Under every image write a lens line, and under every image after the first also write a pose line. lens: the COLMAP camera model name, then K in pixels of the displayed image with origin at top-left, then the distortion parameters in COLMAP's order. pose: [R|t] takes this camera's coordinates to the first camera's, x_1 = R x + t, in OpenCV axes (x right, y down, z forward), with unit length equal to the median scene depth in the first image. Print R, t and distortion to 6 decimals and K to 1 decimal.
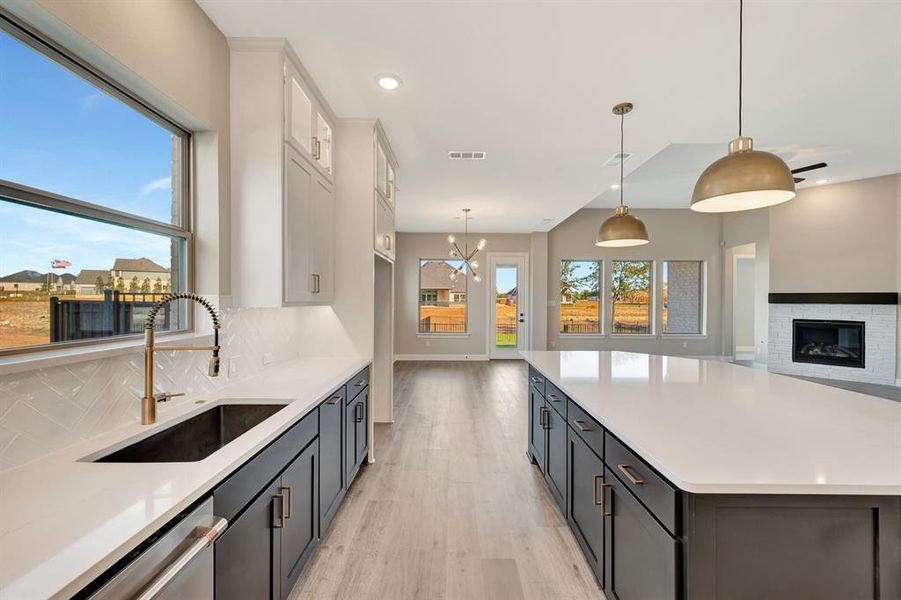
lens RADIAL K [[356.5, 0, 453.1], [0, 356.5, 304.0], [0, 0, 1]] dist [0.002258, -0.000895]
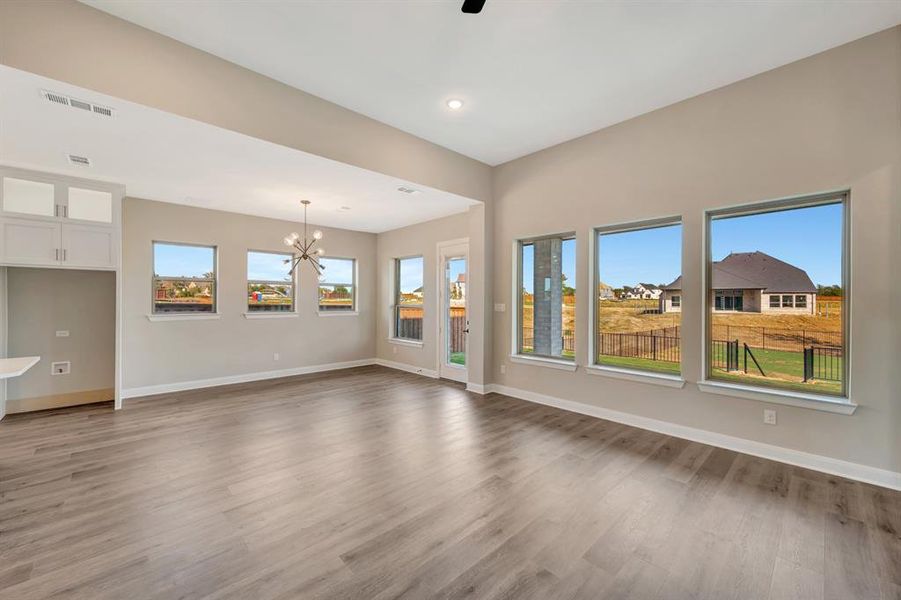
lens RADIAL K [[356.5, 0, 455.2], [0, 356.5, 301.8], [0, 0, 1]] dist [0.002258, -0.000895]
pose [[0.693006, -0.003066, -0.720925, 0.713766], [-0.008366, 0.999889, -0.012294, -0.003687], [0.720883, 0.014552, 0.692904, 0.499659]]
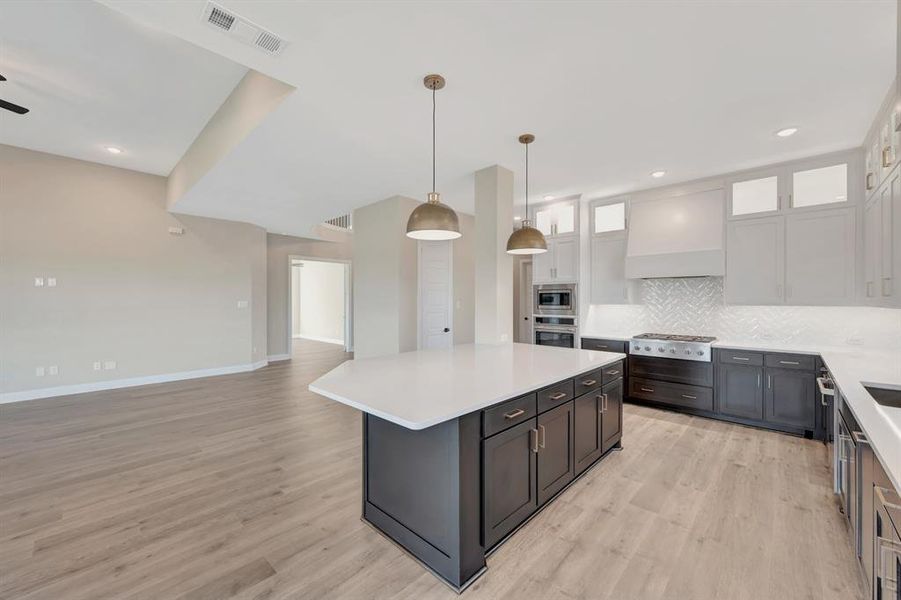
lens RADIAL K [[356.5, 0, 455.4], [0, 356.5, 299.8], [0, 0, 1]] dist [0.002258, -0.000895]
pose [[-0.732111, -0.005647, 0.681161, -0.057378], [0.004541, 0.999903, 0.013170, -0.008361], [-0.681170, 0.012735, -0.732015, 0.561430]]
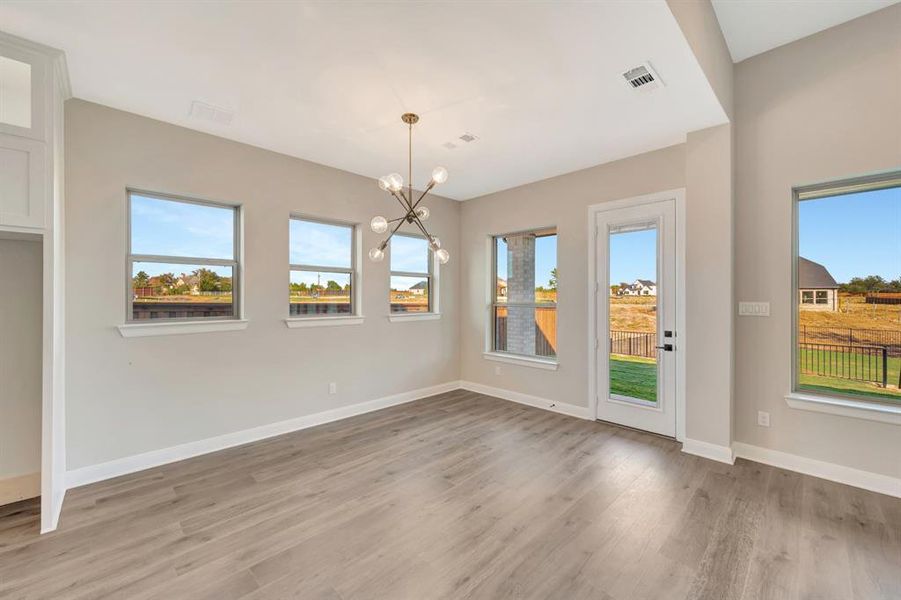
lens RADIAL K [[356.5, 0, 457.6], [0, 356.5, 297.9], [0, 0, 1]] dist [0.002258, -0.000895]
pose [[0.711131, -0.006775, -0.703026, 0.325367], [-0.005072, 0.999878, -0.014766, -0.006032], [0.703041, 0.014066, 0.711010, 0.533027]]
